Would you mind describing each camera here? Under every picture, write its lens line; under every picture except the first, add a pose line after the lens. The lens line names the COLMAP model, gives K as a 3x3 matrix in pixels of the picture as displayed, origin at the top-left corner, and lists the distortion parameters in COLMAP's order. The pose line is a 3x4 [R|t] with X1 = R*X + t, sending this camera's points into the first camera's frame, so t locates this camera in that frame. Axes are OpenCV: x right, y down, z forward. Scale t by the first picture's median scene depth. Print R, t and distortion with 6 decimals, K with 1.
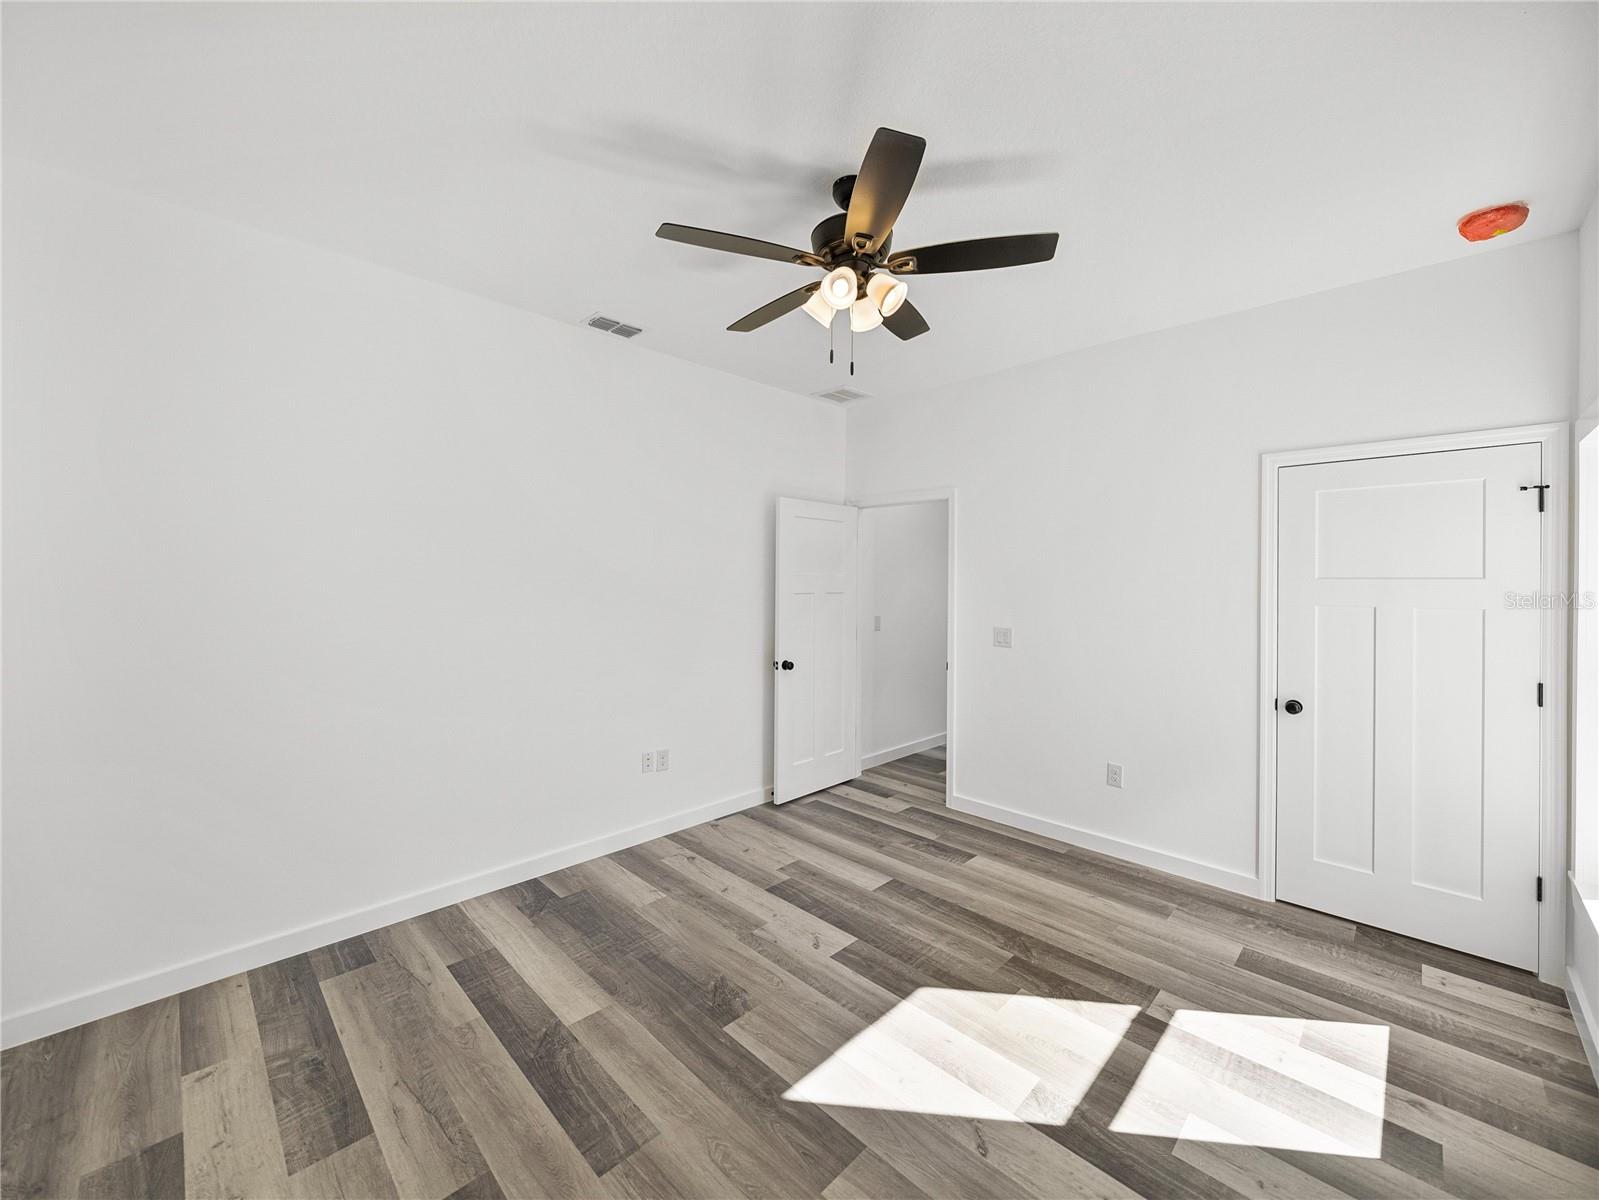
lens RADIAL K [[628.5, 0, 803.6], [0, 628.5, 587.4], [0, 0, 1]] dist [-0.002085, -0.000017]
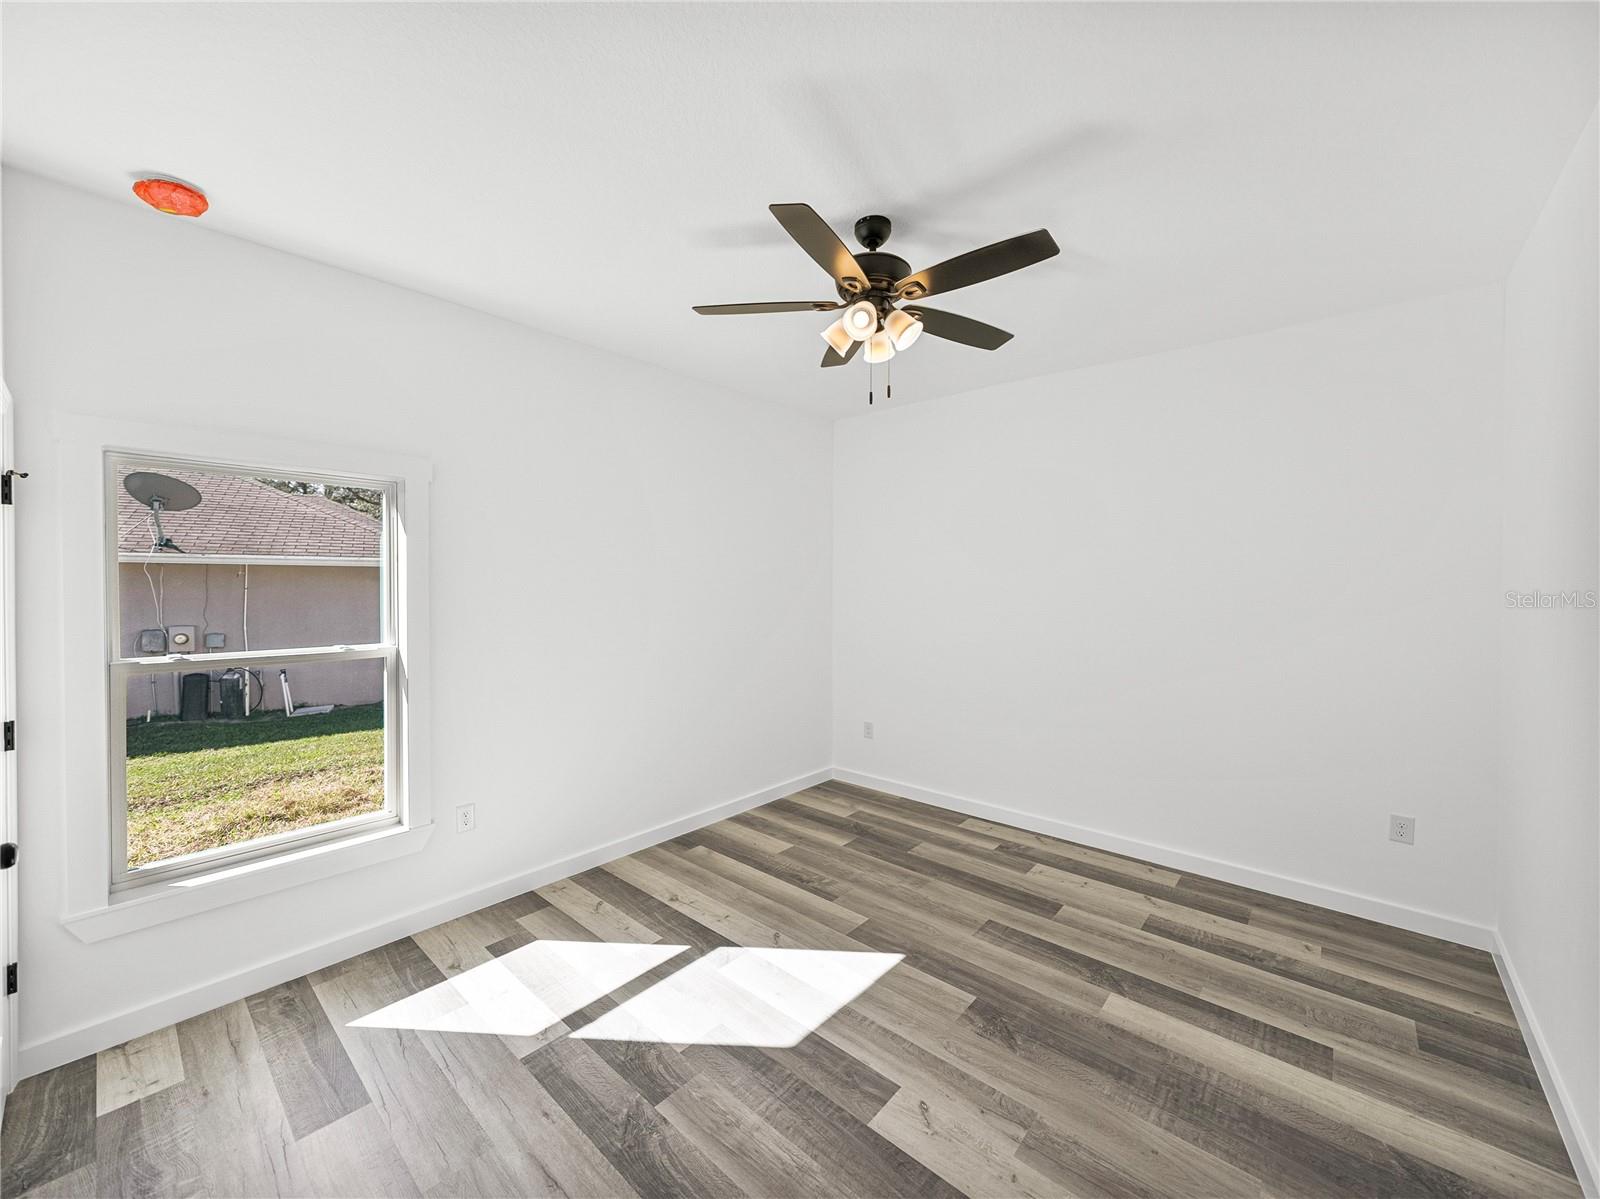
lens RADIAL K [[628.9, 0, 804.1], [0, 628.9, 586.9], [0, 0, 1]] dist [-0.002085, -0.000017]
pose [[-0.998150, -0.010286, -0.059919, 0.244870], [-0.011261, 0.999809, 0.015973, -0.044828], [0.059743, 0.016618, -0.998075, 2.017174]]
